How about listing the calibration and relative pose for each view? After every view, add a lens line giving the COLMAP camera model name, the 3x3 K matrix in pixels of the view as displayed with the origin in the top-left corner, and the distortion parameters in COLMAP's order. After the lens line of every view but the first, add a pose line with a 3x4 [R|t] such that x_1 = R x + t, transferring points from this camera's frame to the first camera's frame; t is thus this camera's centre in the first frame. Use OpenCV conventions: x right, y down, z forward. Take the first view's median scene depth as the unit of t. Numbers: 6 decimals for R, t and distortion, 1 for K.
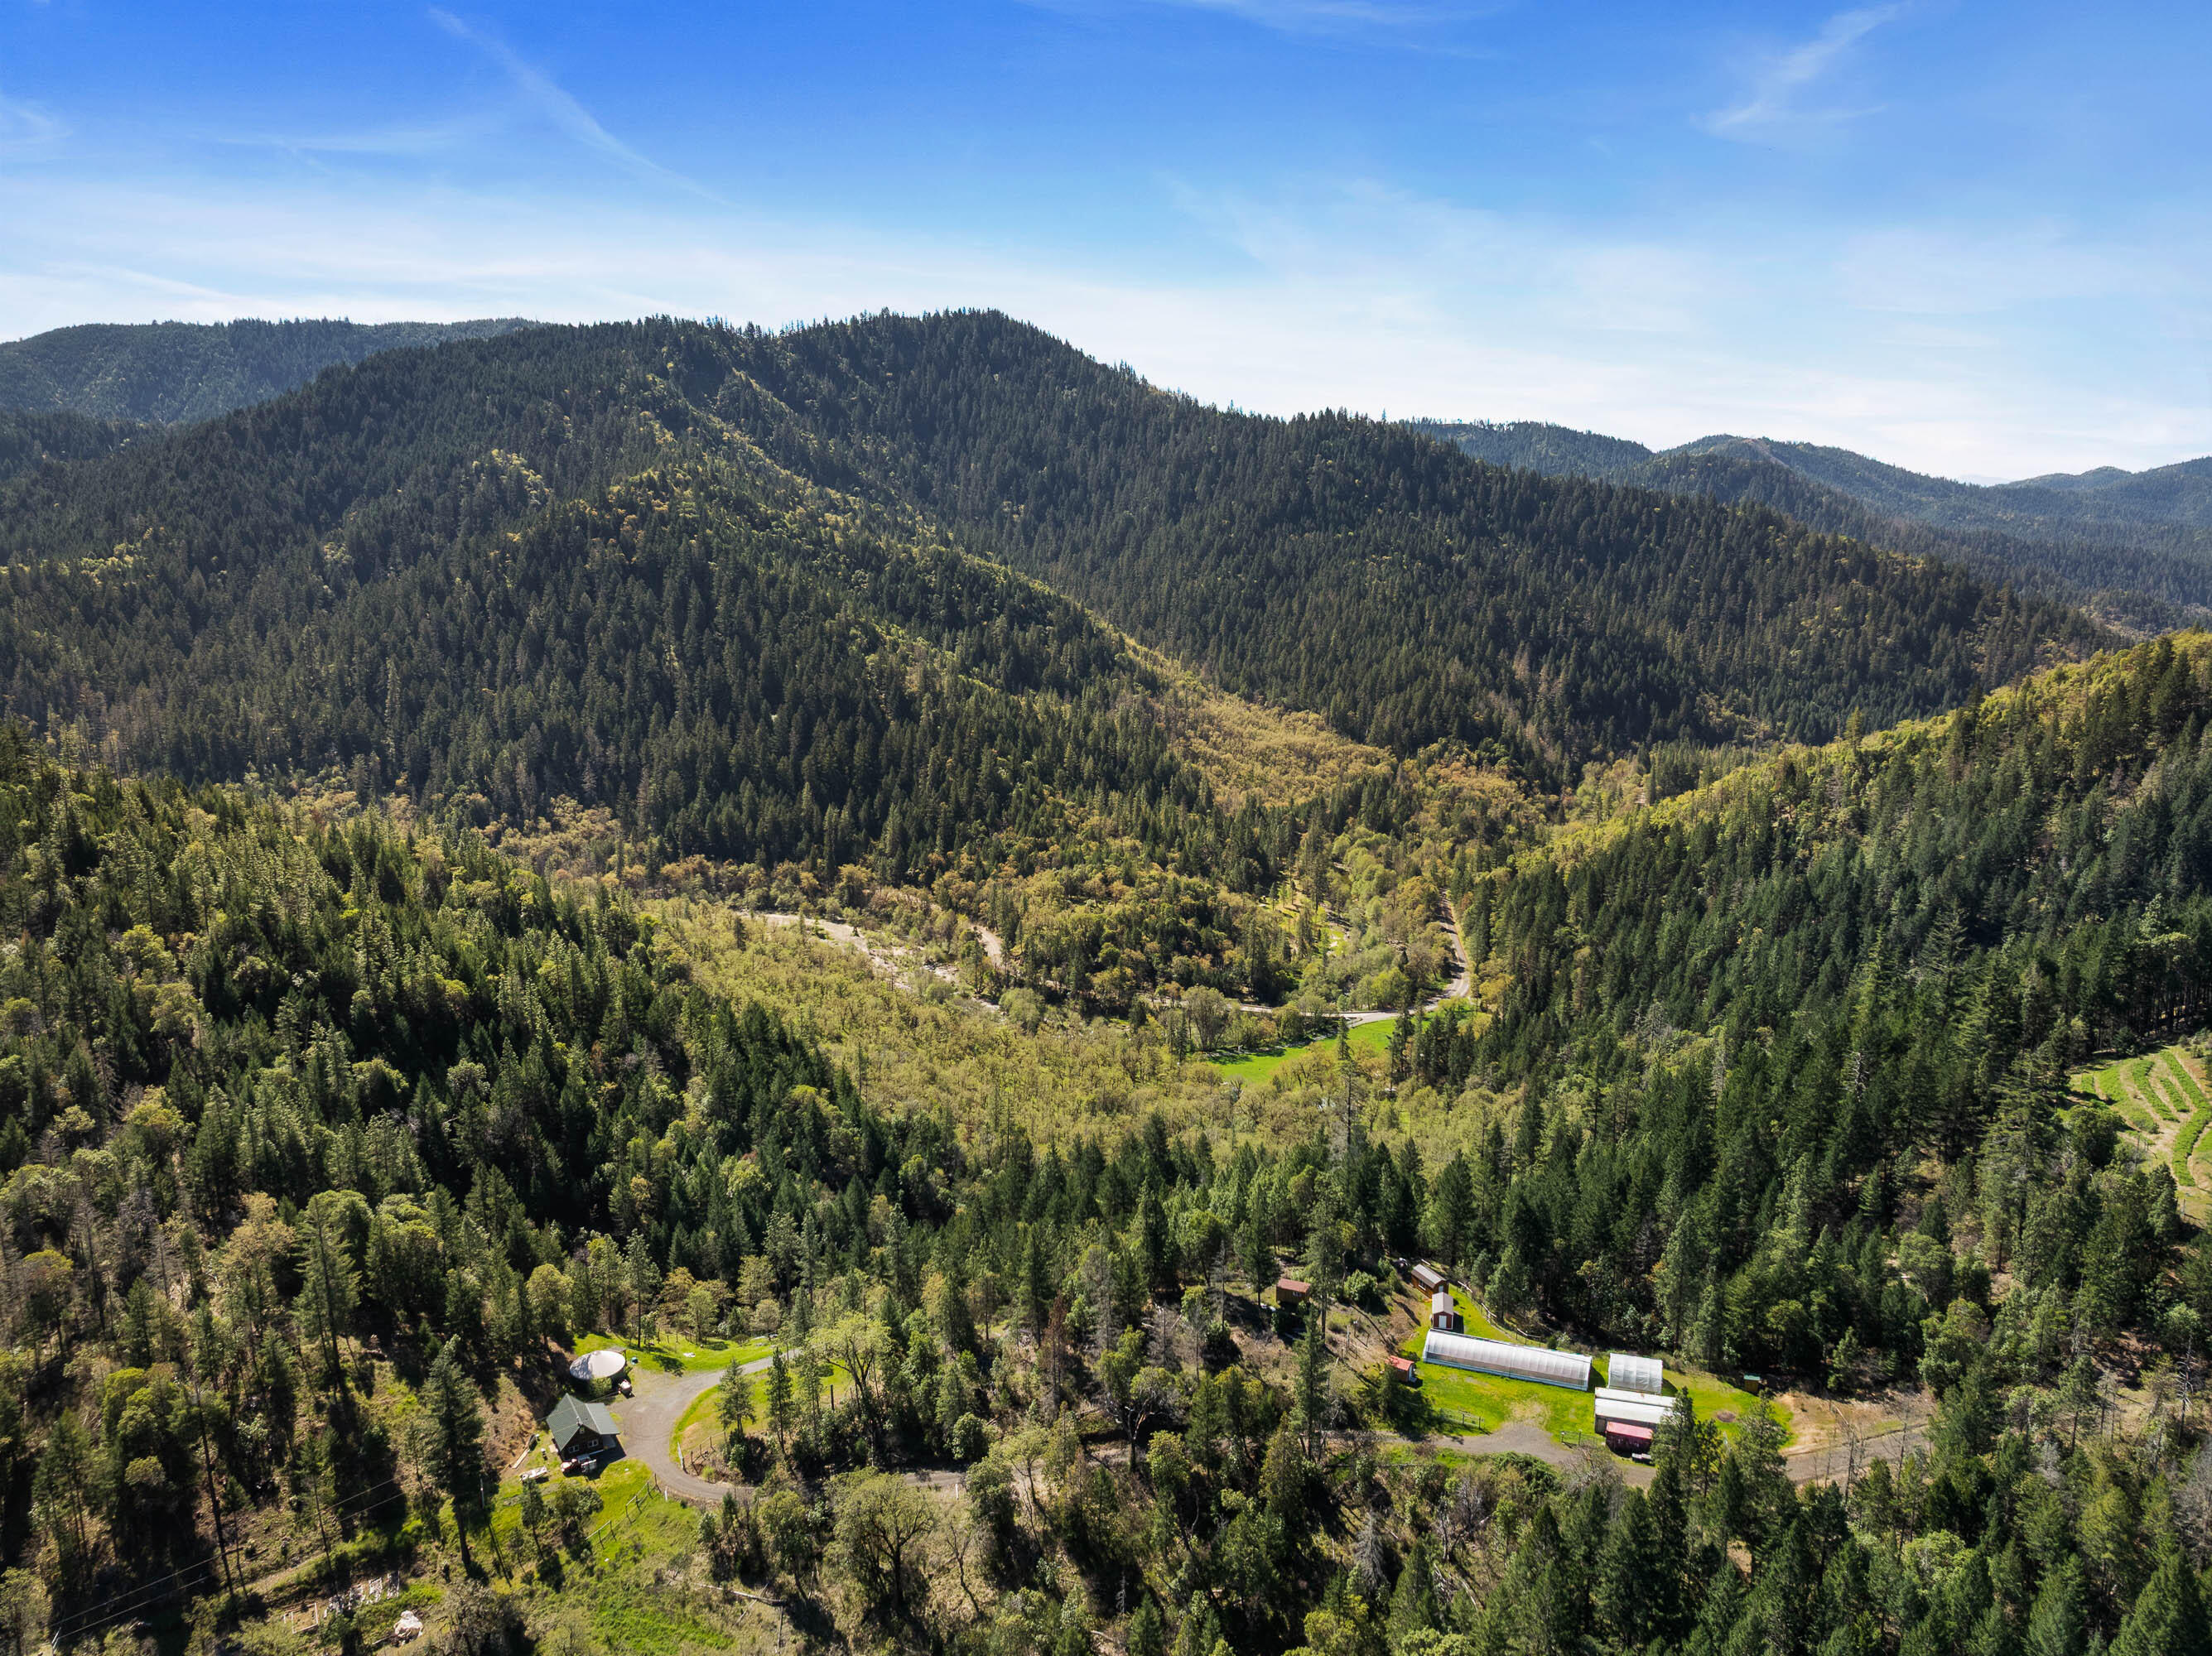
lens RADIAL K [[1565.3, 0, 1121.4], [0, 1565.3, 825.8], [0, 0, 1]] dist [-0.052984, 0.019793]
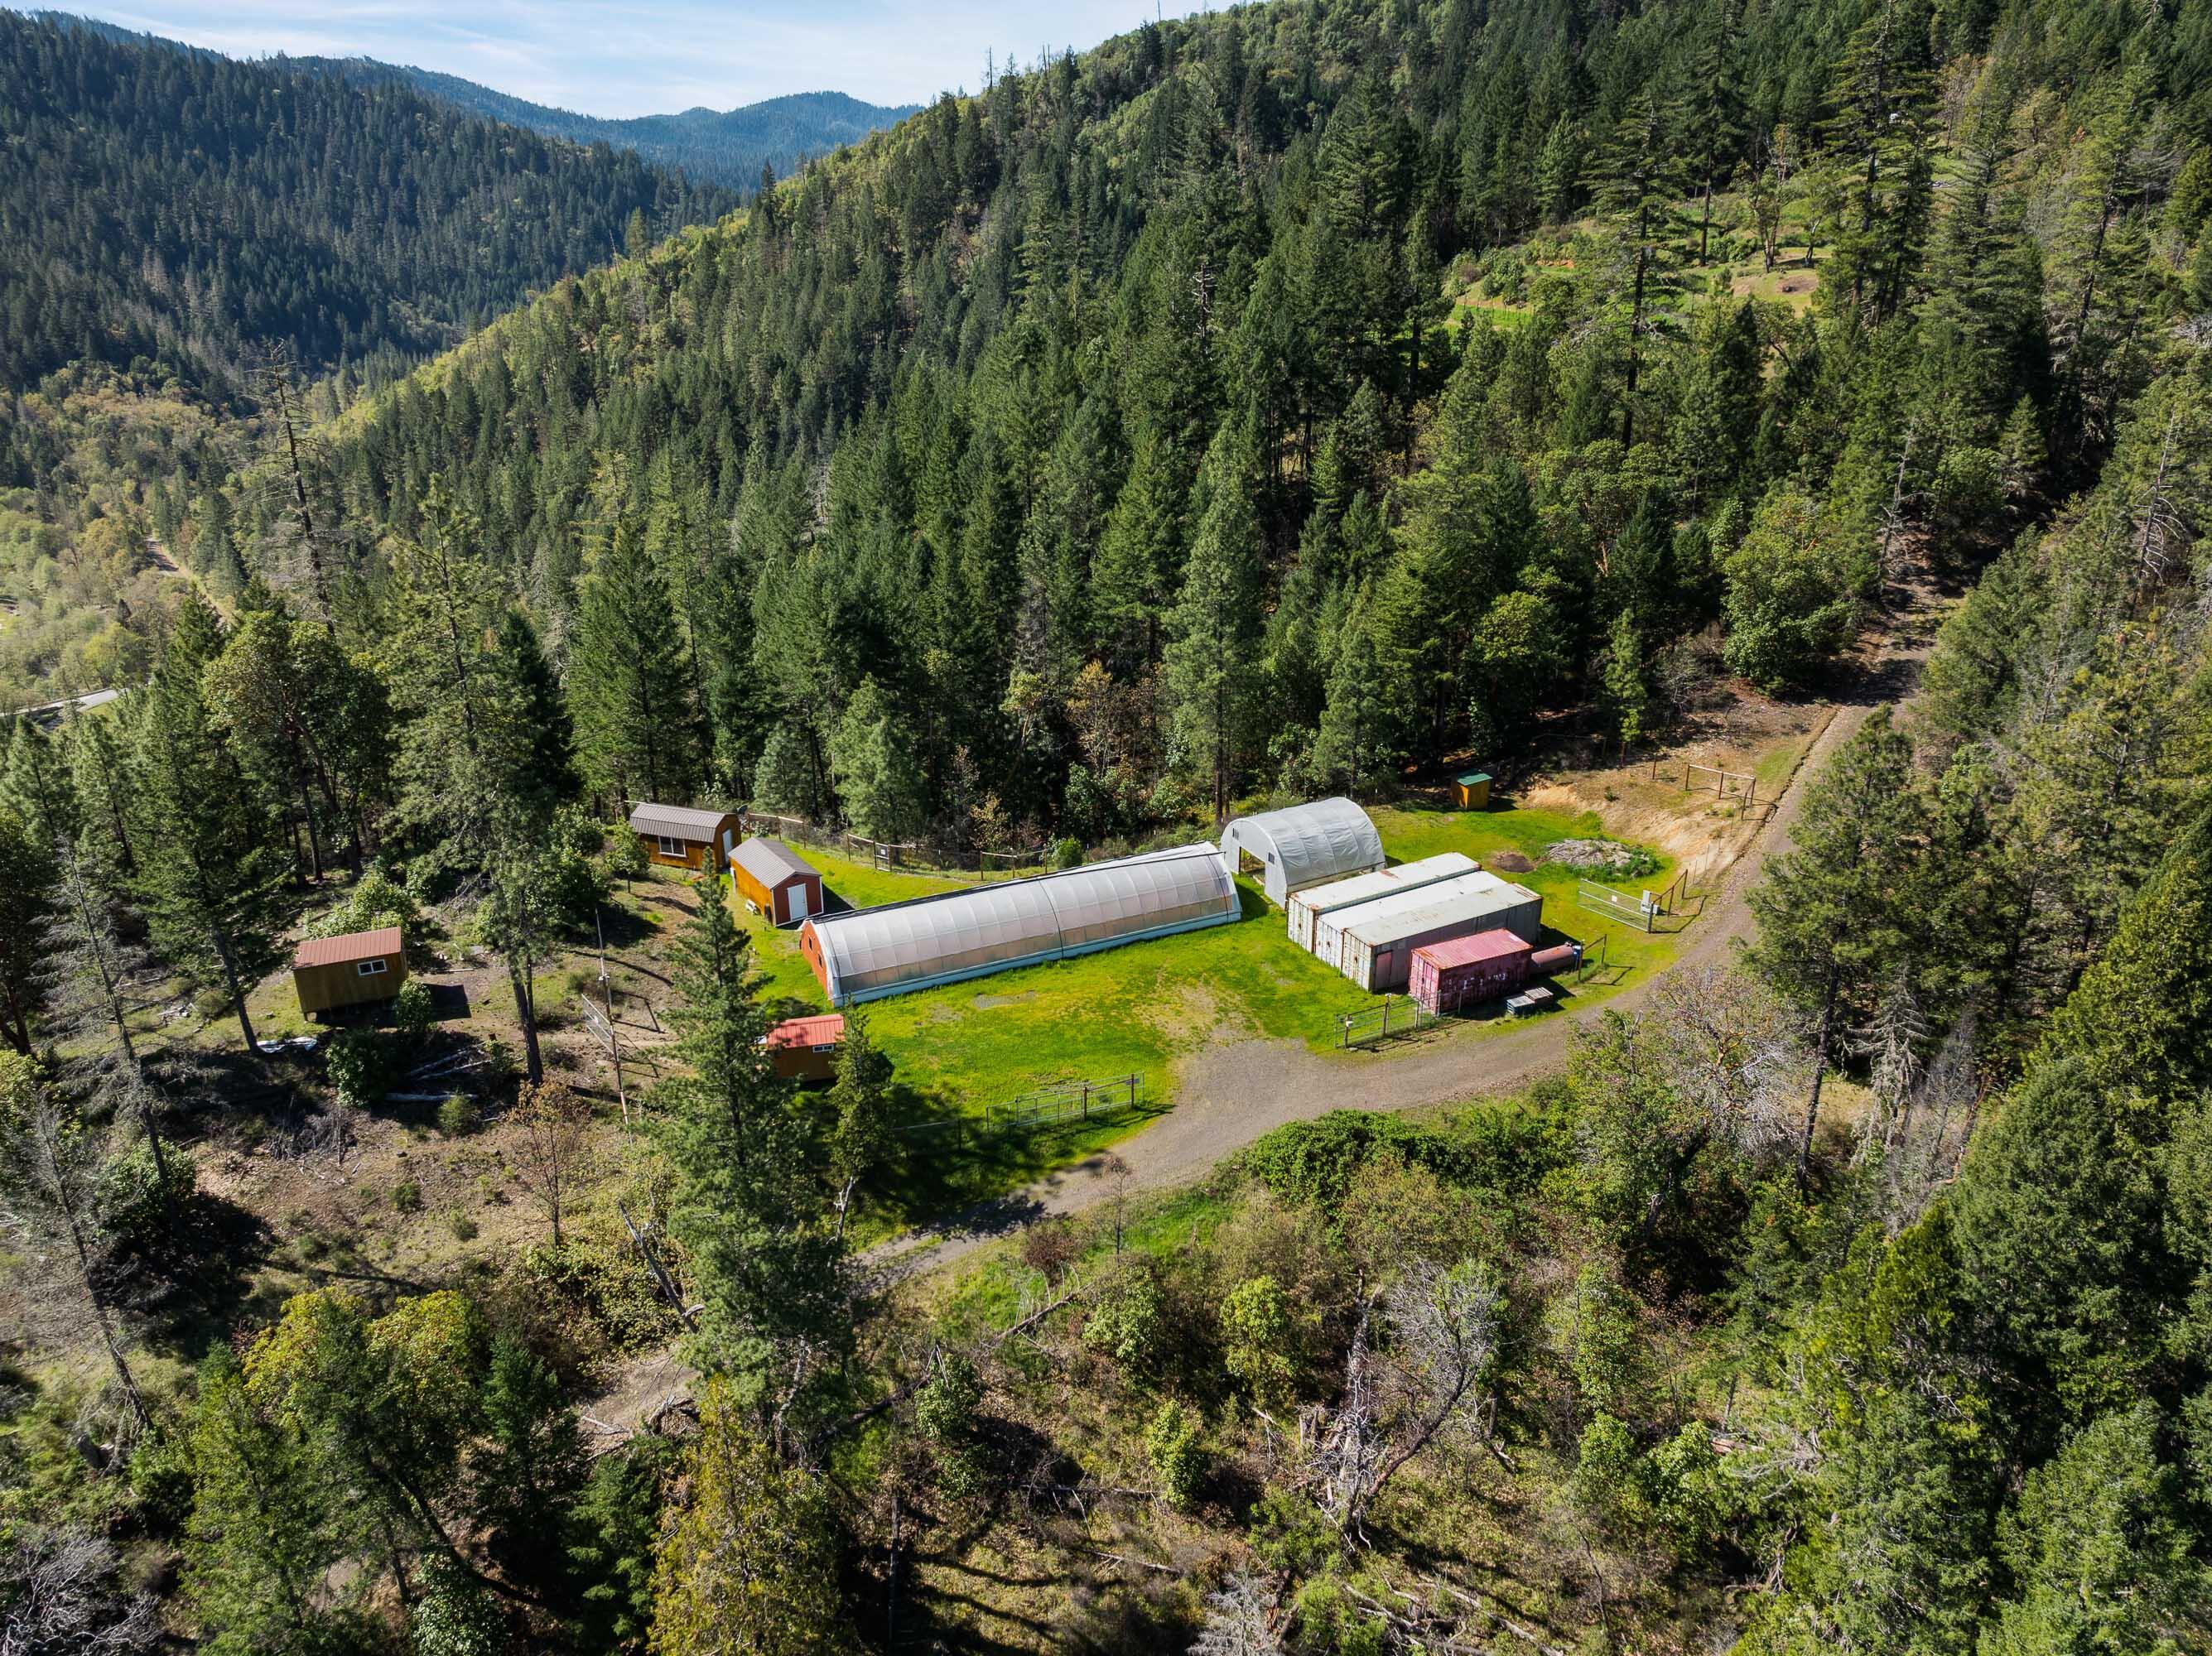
lens RADIAL K [[1550.8, 0, 1106.0], [0, 1550.8, 828.0], [0, 0, 1]] dist [-0.073235, 0.050761]
pose [[0.691434, -0.280129, 0.665918, 0.004853], [0.139707, 0.956210, 0.257185, 0.050986], [-0.708803, -0.084794, 0.700292, 0.161738]]
